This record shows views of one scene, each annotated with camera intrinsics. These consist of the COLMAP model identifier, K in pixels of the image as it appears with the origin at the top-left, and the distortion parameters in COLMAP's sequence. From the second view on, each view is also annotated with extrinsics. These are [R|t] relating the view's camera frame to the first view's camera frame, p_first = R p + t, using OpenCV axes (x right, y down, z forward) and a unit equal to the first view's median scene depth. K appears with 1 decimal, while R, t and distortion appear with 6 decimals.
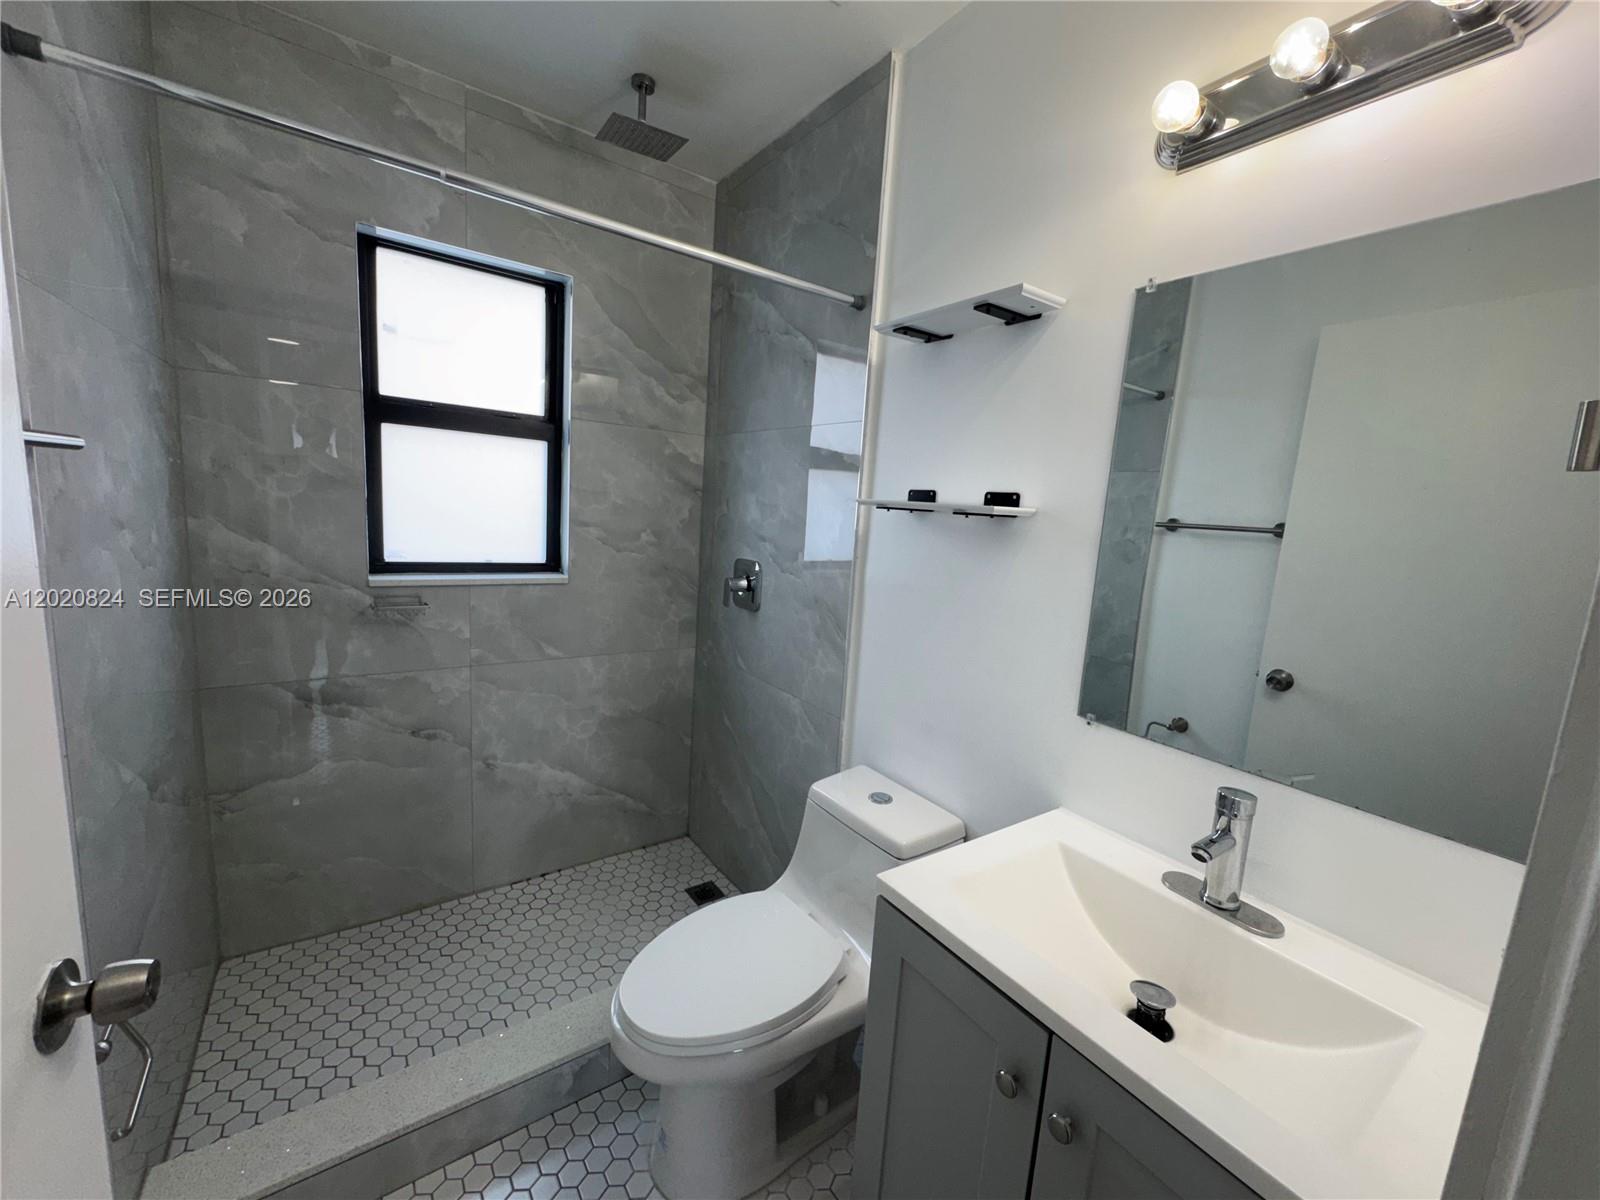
lens RADIAL K [[639.5, 0, 799.3], [0, 639.5, 599.5], [0, 0, 1]] dist [-0.001204, 0.000140]
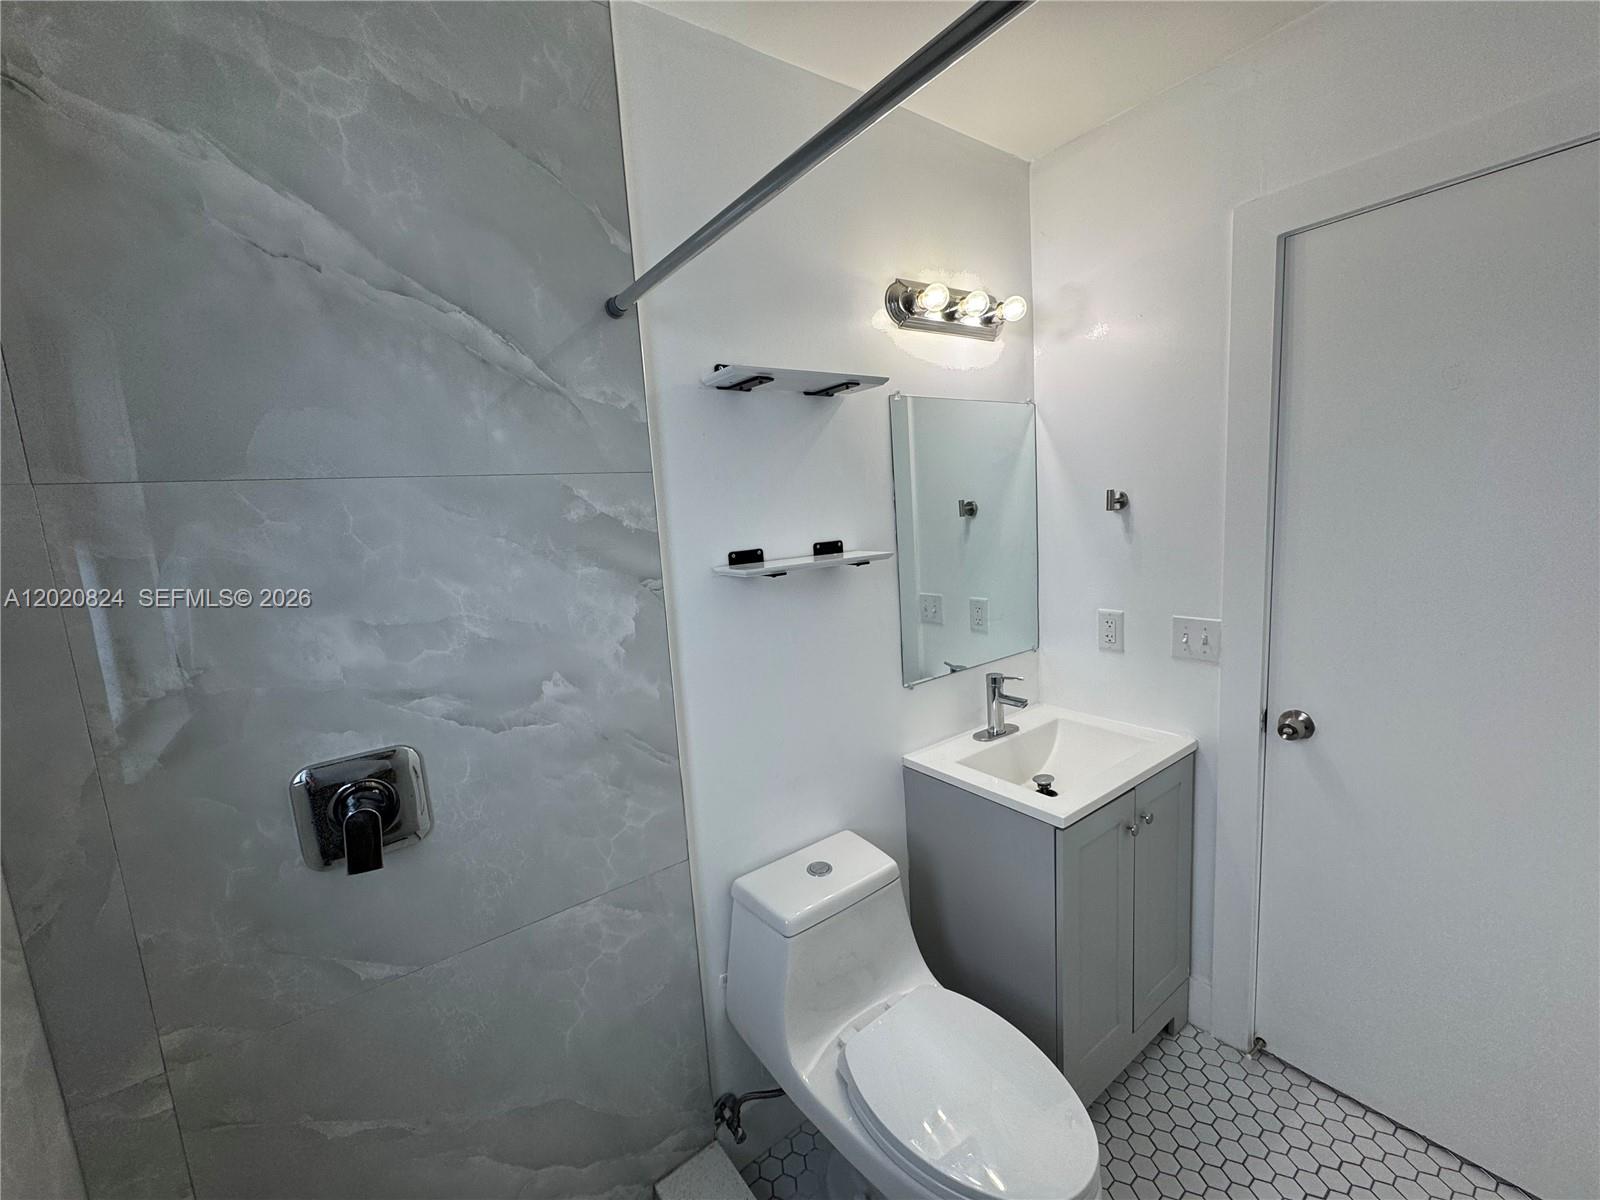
lens RADIAL K [[639.5, 0, 799.3], [0, 639.5, 599.5], [0, 0, 1]] dist [-0.001204, 0.000140]
pose [[-0.025190, -0.201326, 0.979200, -0.574443], [0.211358, 0.956296, 0.202054, -0.217192], [-0.977084, 0.212051, 0.018463, 0.731590]]
